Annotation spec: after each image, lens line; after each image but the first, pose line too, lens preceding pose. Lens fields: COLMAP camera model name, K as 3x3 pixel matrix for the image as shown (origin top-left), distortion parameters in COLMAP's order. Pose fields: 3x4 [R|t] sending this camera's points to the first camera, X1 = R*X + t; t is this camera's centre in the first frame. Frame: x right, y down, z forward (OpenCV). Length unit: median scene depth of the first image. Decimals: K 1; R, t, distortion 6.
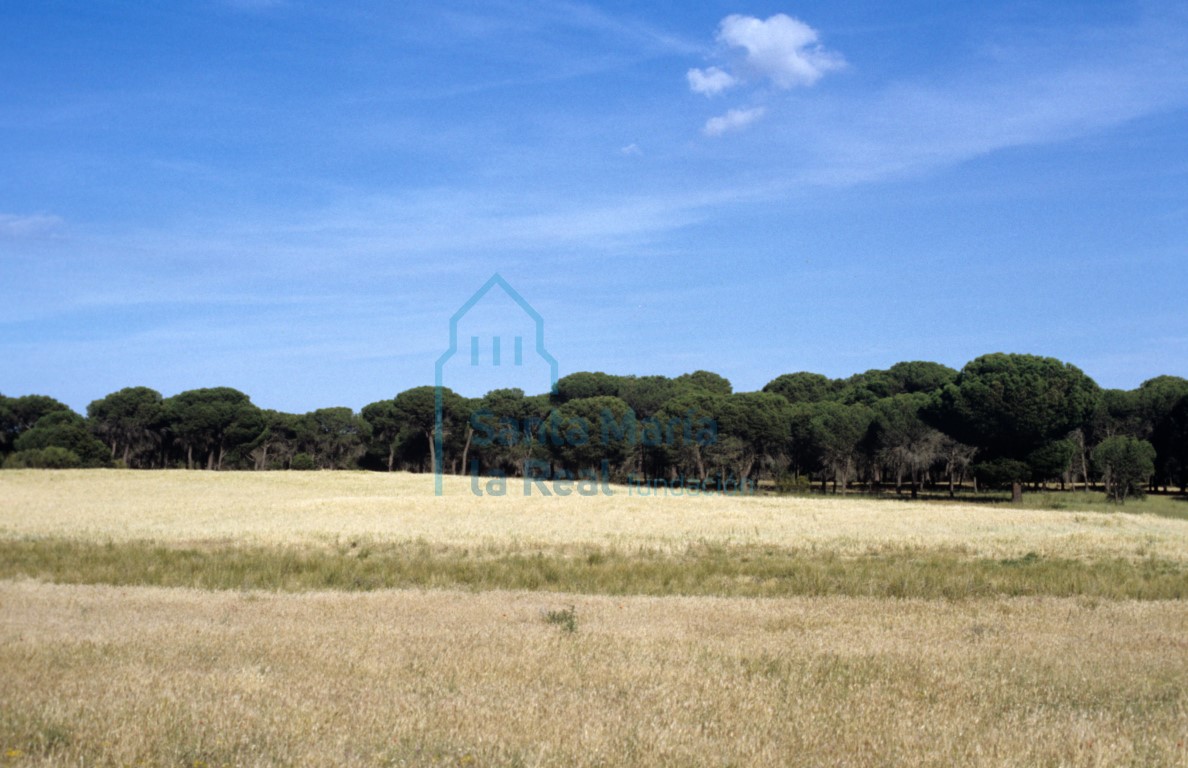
lens RADIAL K [[2037.7, 0, 594.0], [0, 2037.7, 384.0], [0, 0, 1]] dist [0.176586, 0.126095]
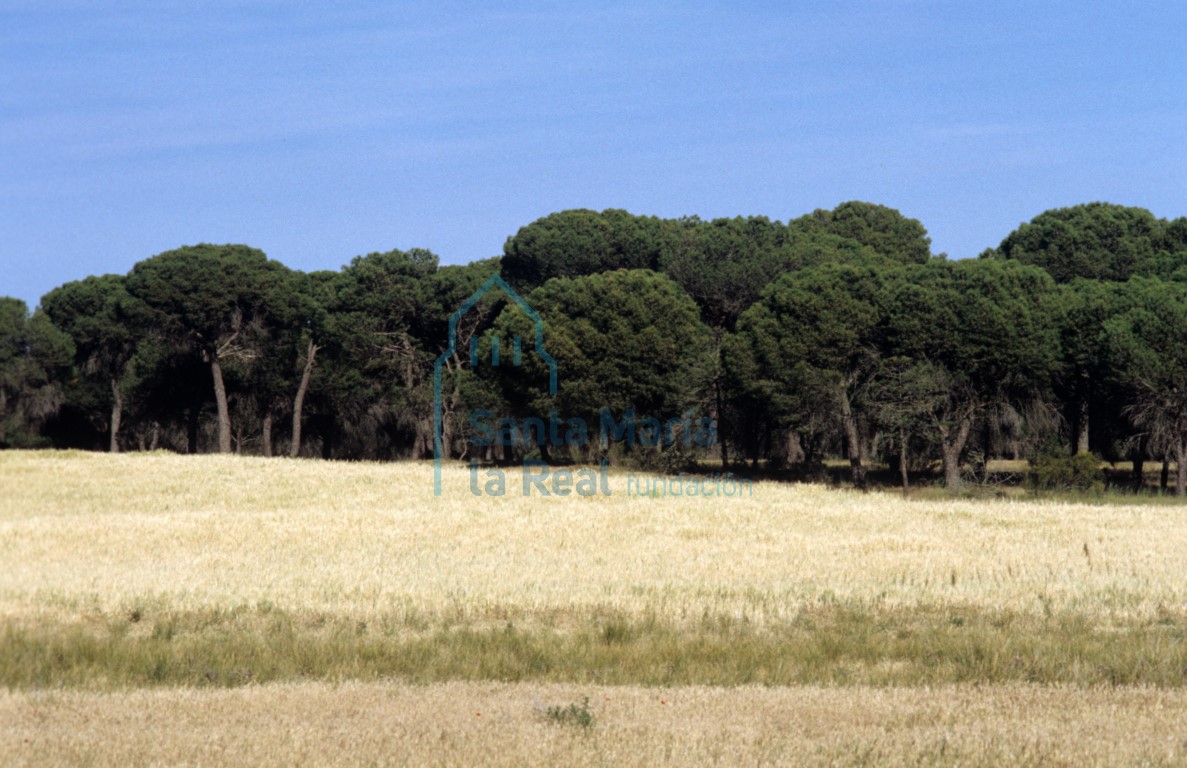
lens RADIAL K [[2036.0, 0, 593.5], [0, 2036.0, 384.0], [0, 0, 1]] dist [0.176586, 0.126095]
pose [[0.999804, -0.014181, -0.013817, 0.003421], [0.013872, 0.999656, -0.022250, 0.039246], [0.014128, 0.022054, 0.999657, 0.564126]]
